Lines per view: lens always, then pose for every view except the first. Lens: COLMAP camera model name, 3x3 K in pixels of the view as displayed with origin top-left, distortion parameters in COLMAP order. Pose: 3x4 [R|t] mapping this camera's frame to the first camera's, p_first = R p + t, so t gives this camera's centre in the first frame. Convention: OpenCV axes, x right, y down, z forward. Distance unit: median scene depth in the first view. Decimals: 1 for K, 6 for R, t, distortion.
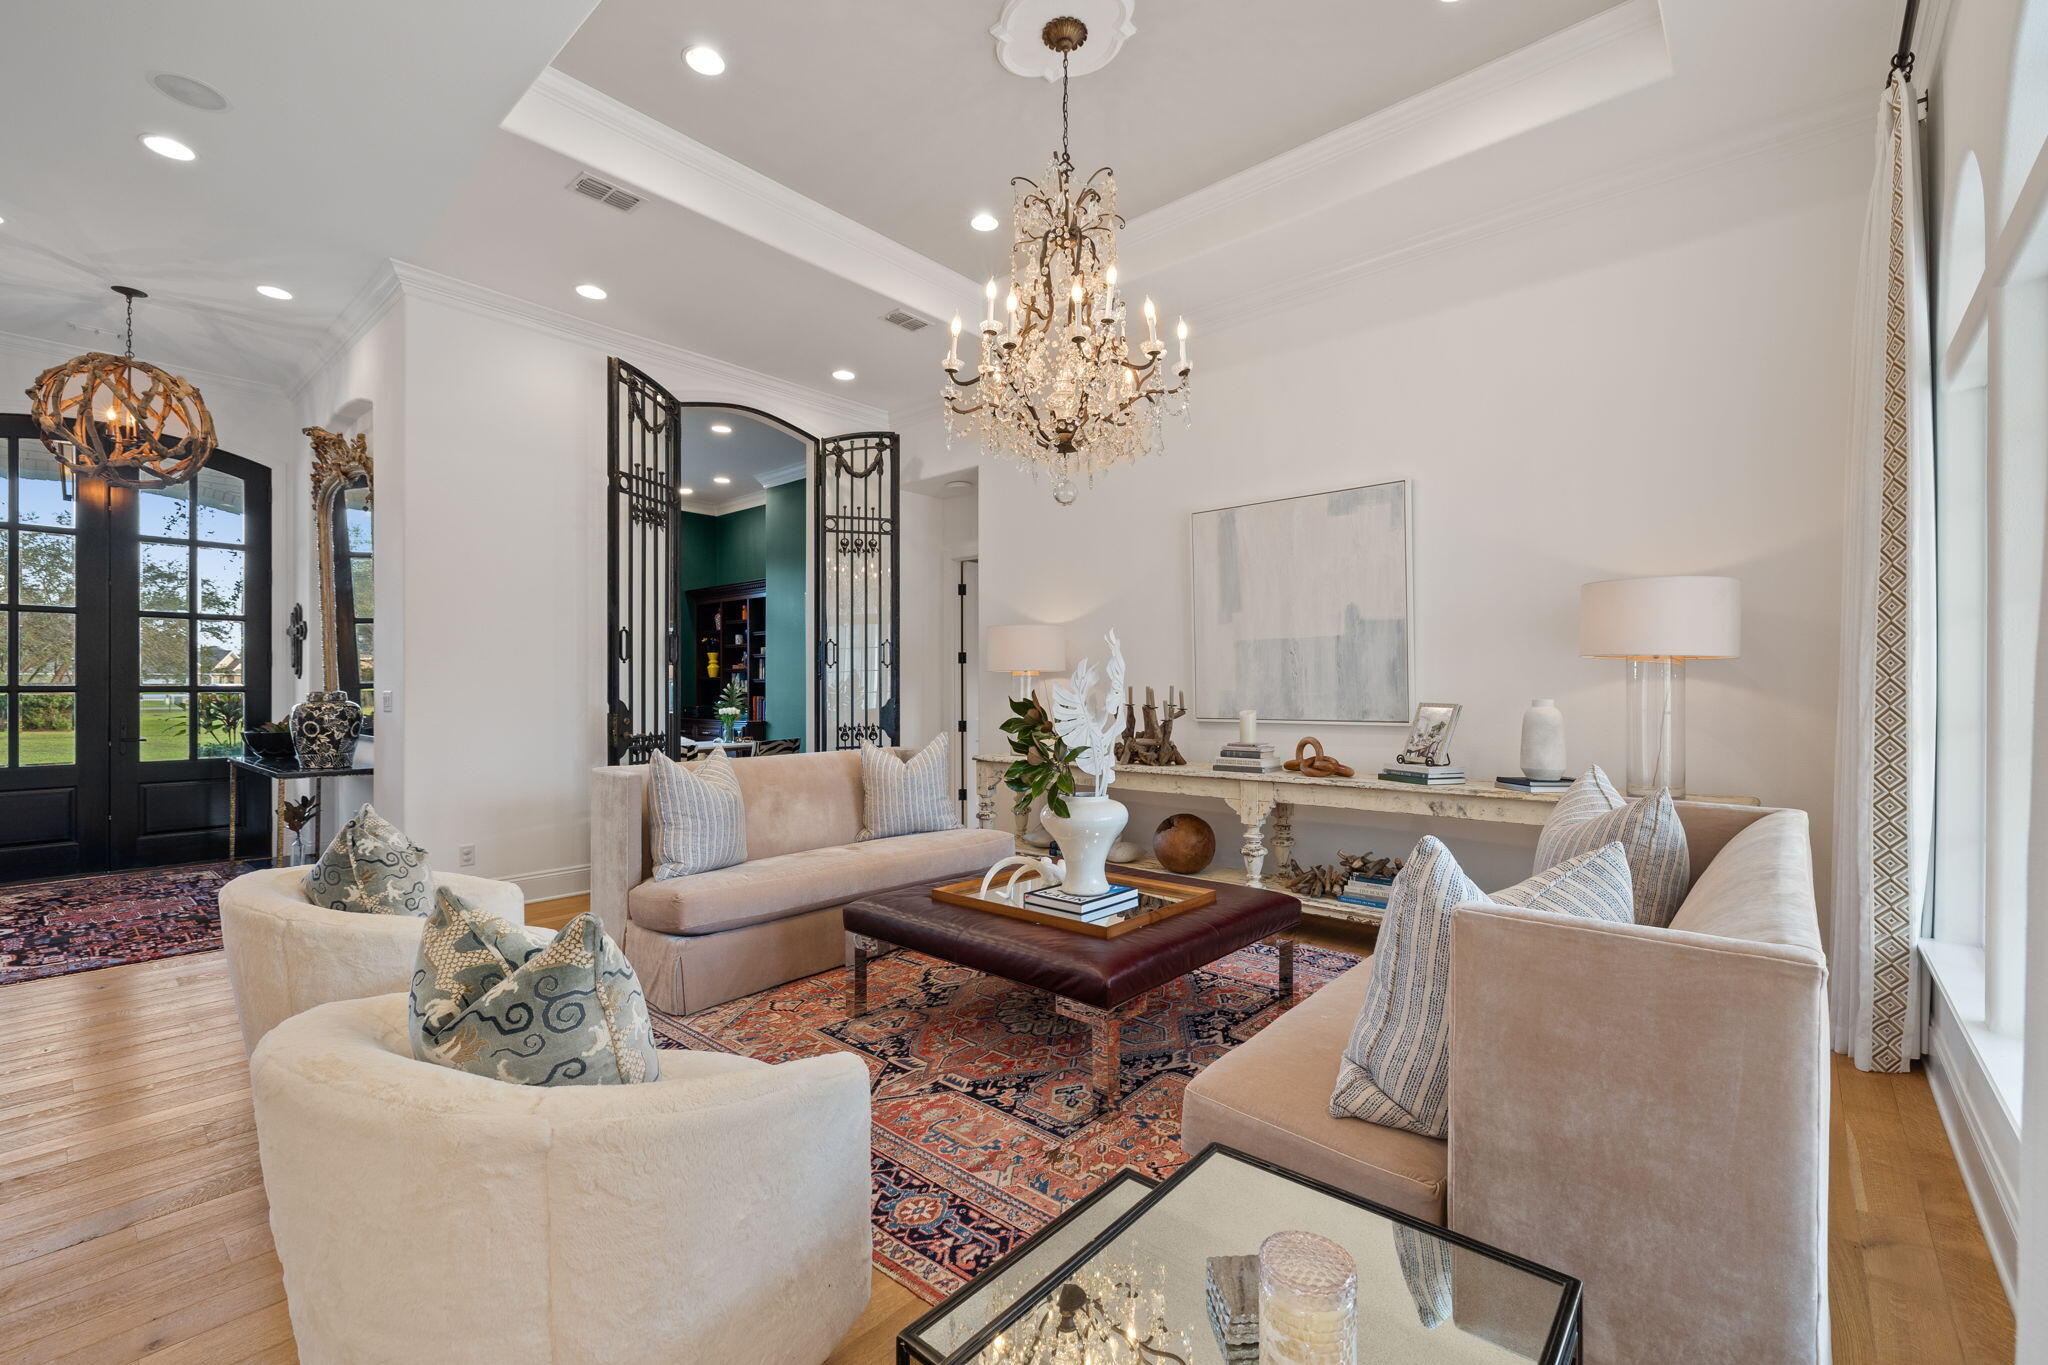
lens RADIAL K [[863.7, 0, 1023.6], [0, 863.7, 702.1], [0, 0, 1]] dist [0.003259, 0.000072]
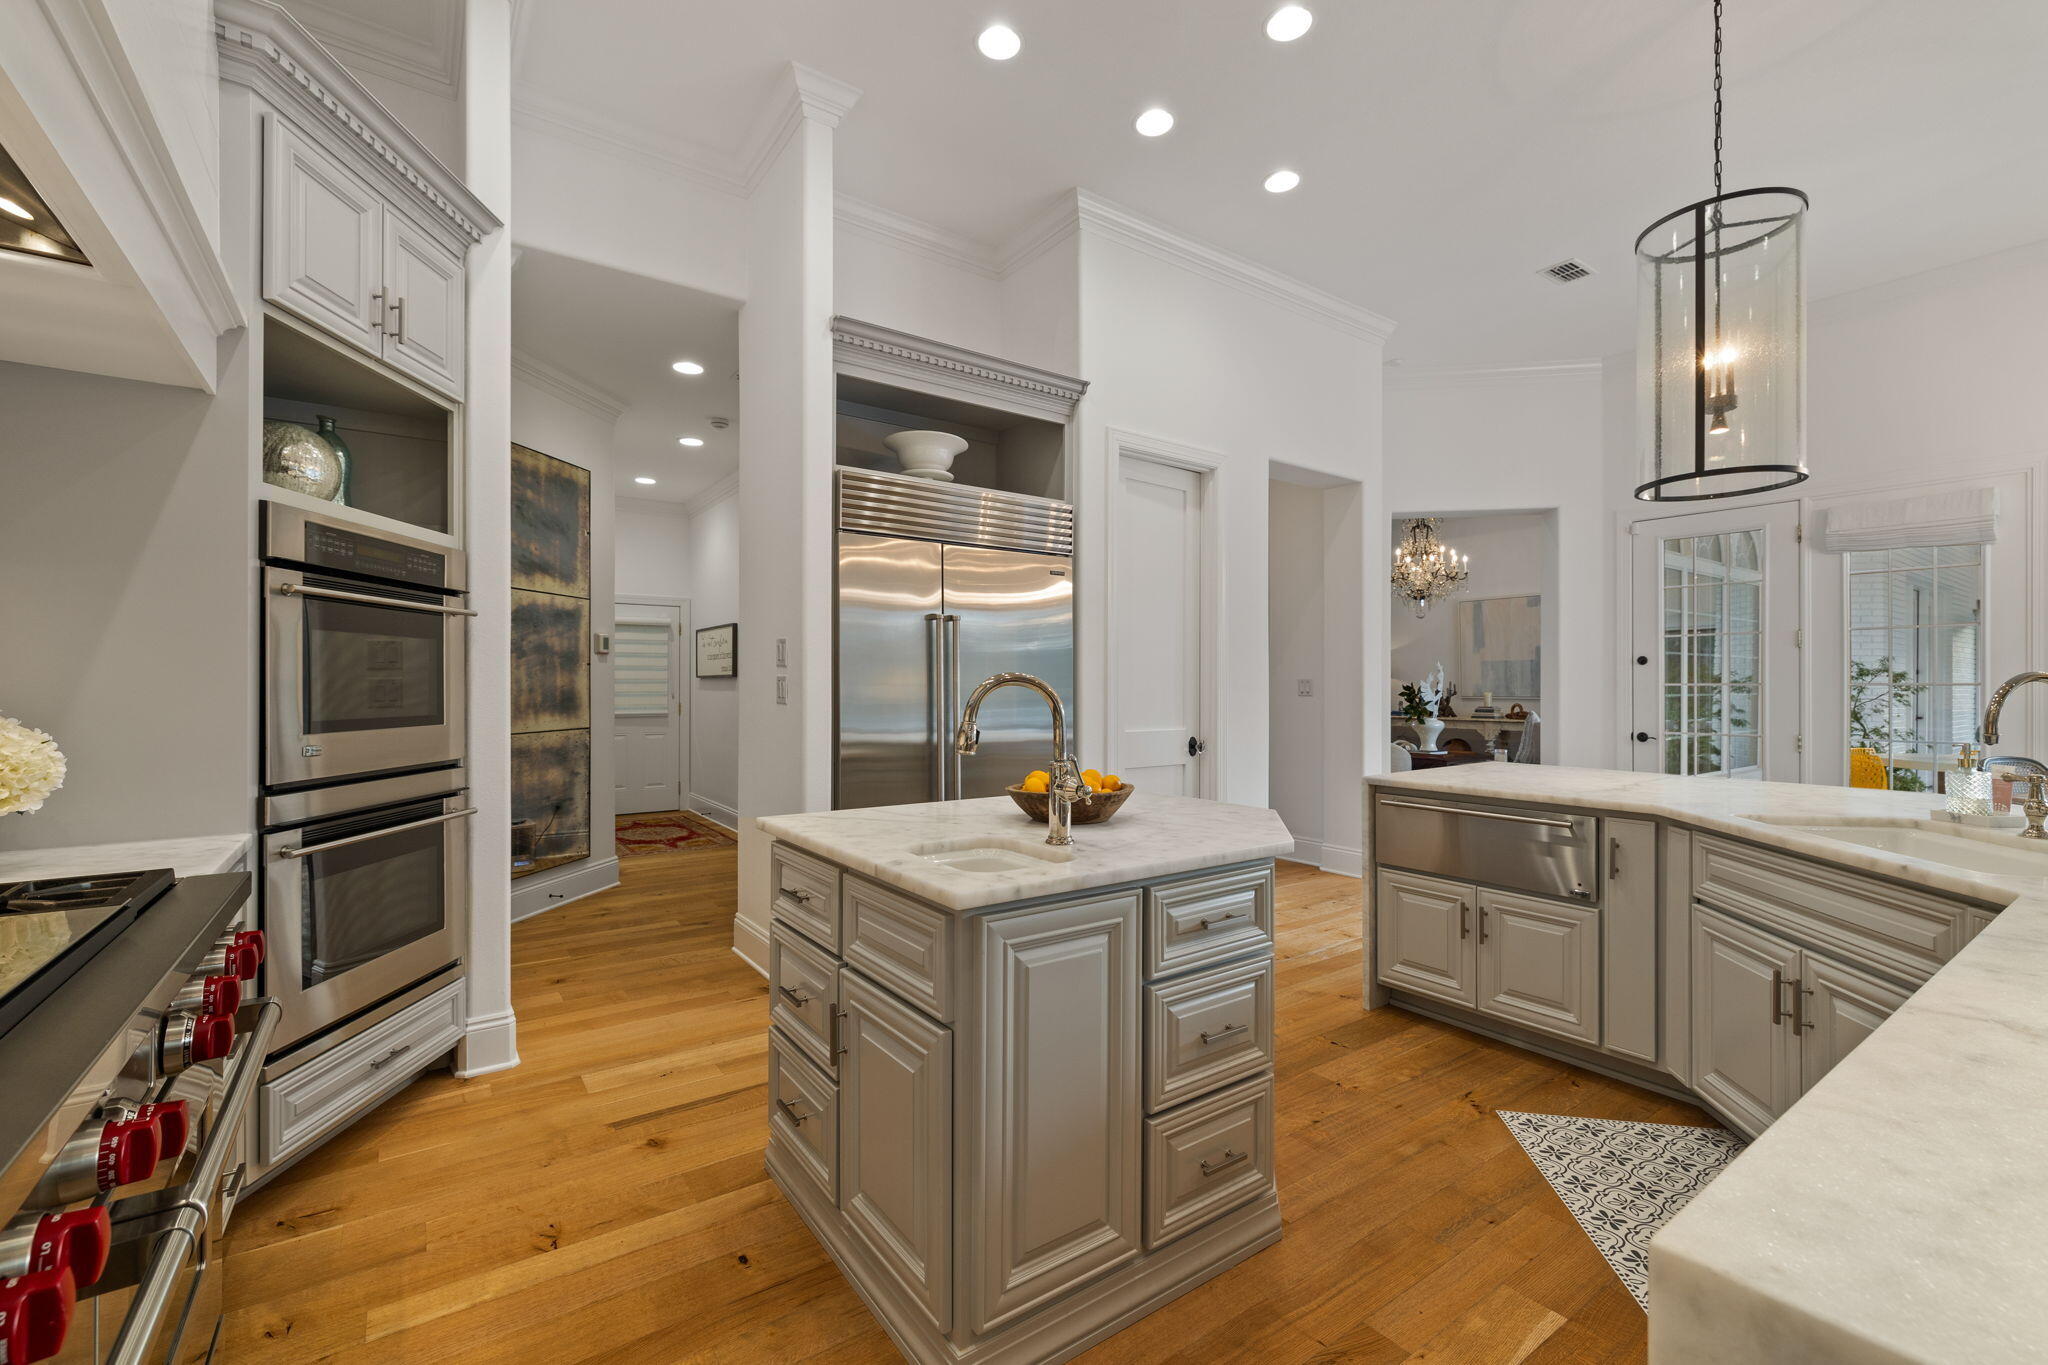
lens RADIAL K [[863.7, 0, 1018.1], [0, 863.7, 690.8], [0, 0, 1]] dist [0.003259, 0.000072]
pose [[0.973146, 0.006988, -0.230082, -0.328977], [-0.008906, 0.999934, -0.007298, 0.026081], [0.230016, 0.009152, 0.973144, -1.173816]]
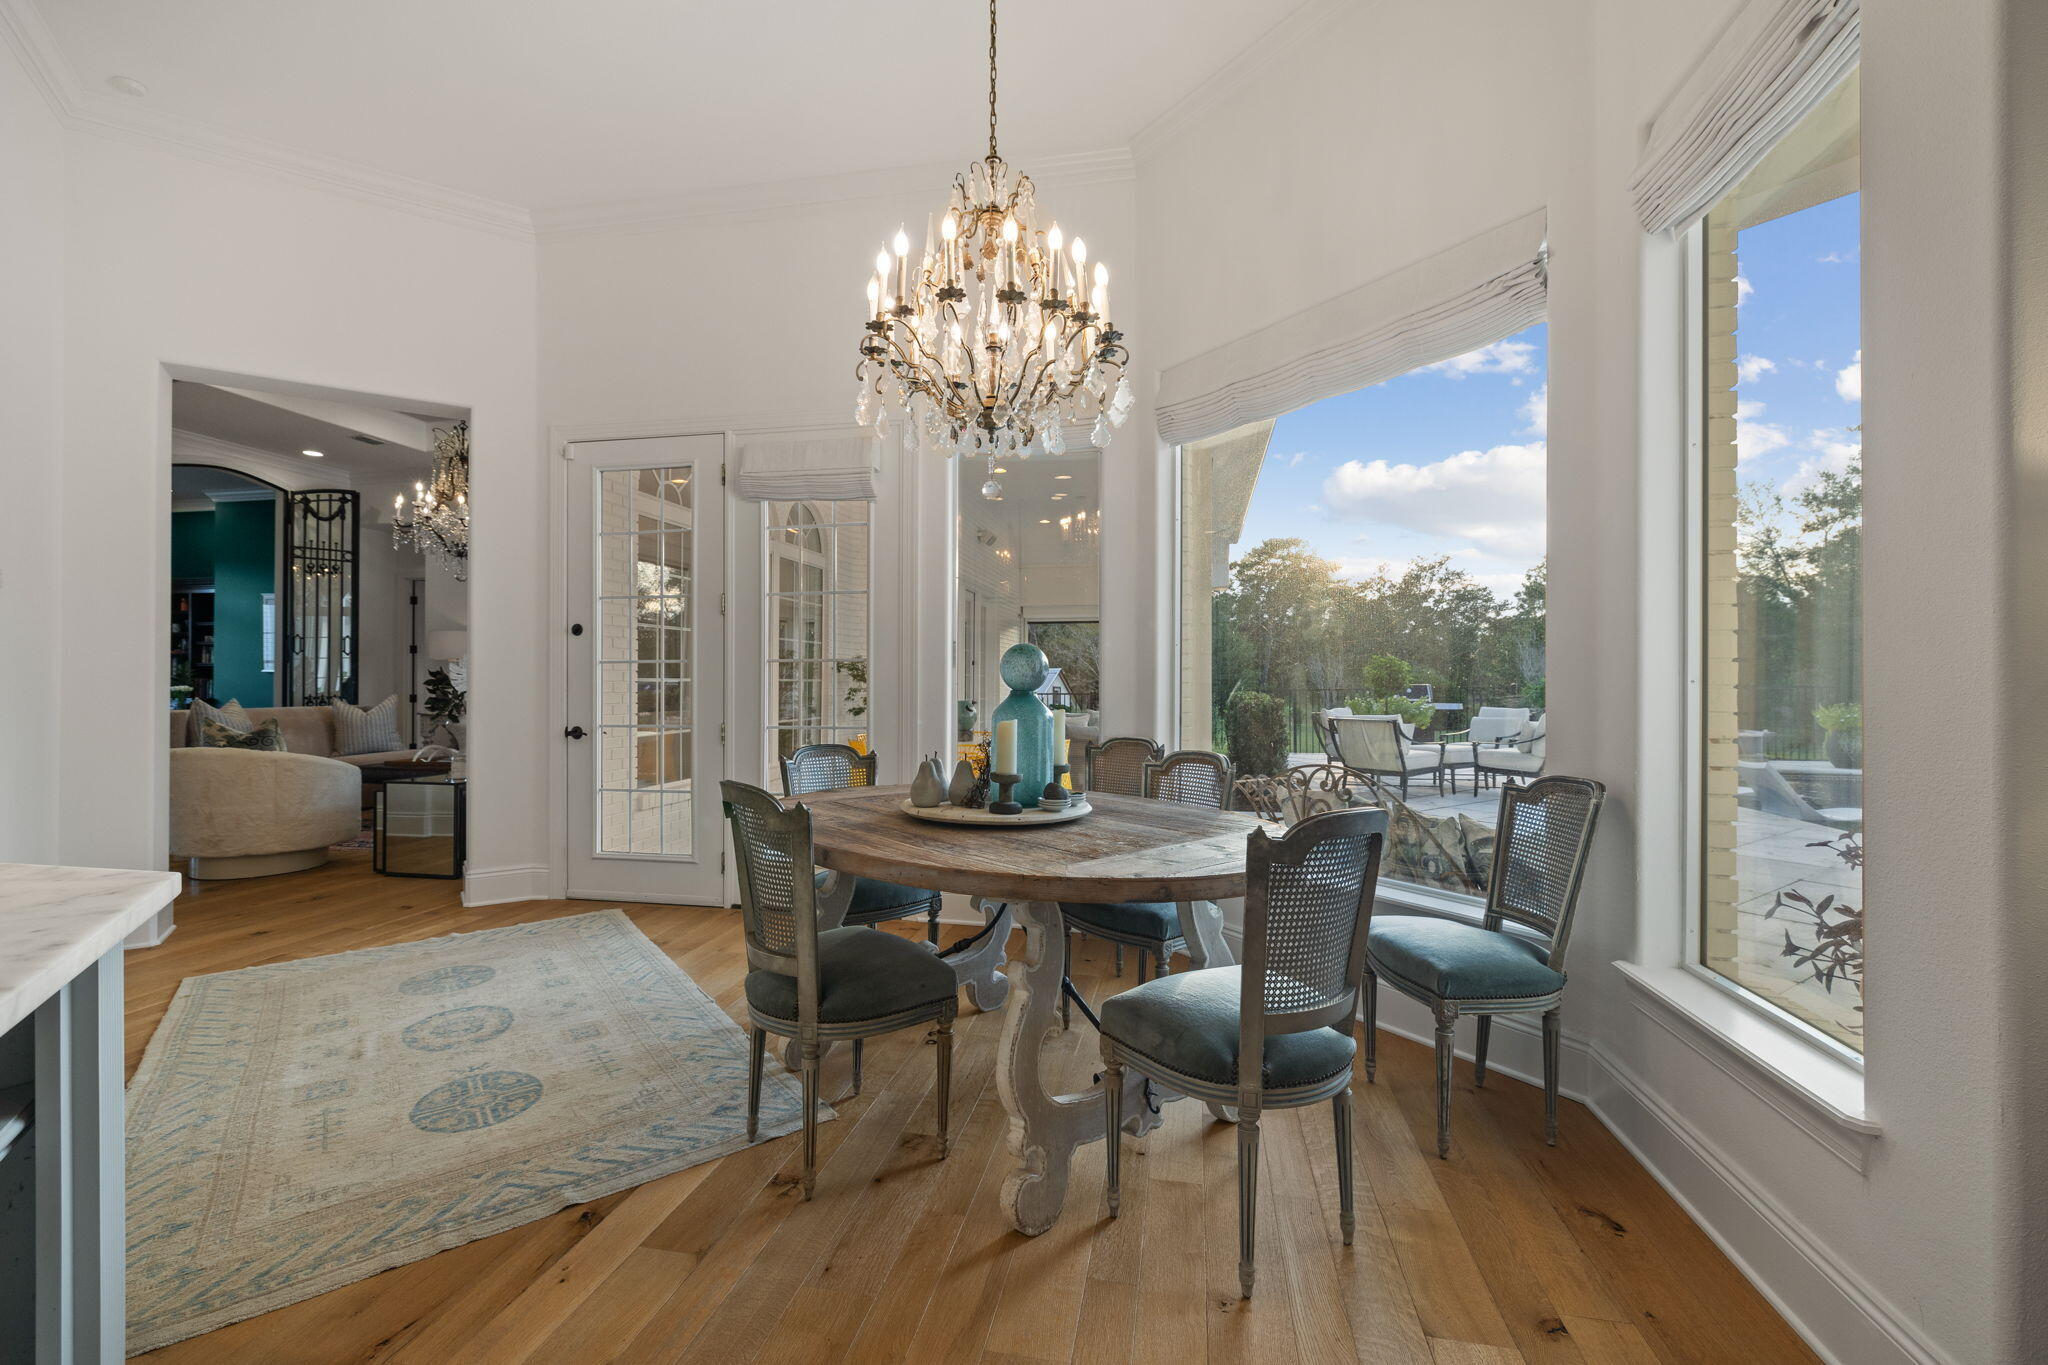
lens RADIAL K [[863.7, 0, 1013.4], [0, 863.7, 673.4], [0, 0, 1]] dist [0.003259, 0.000072]
pose [[0.868295, 0.005476, 0.496017, 0.097030], [0.006876, 0.999710, -0.023073, 0.034012], [-0.496000, 0.023445, 0.868006, -0.864139]]
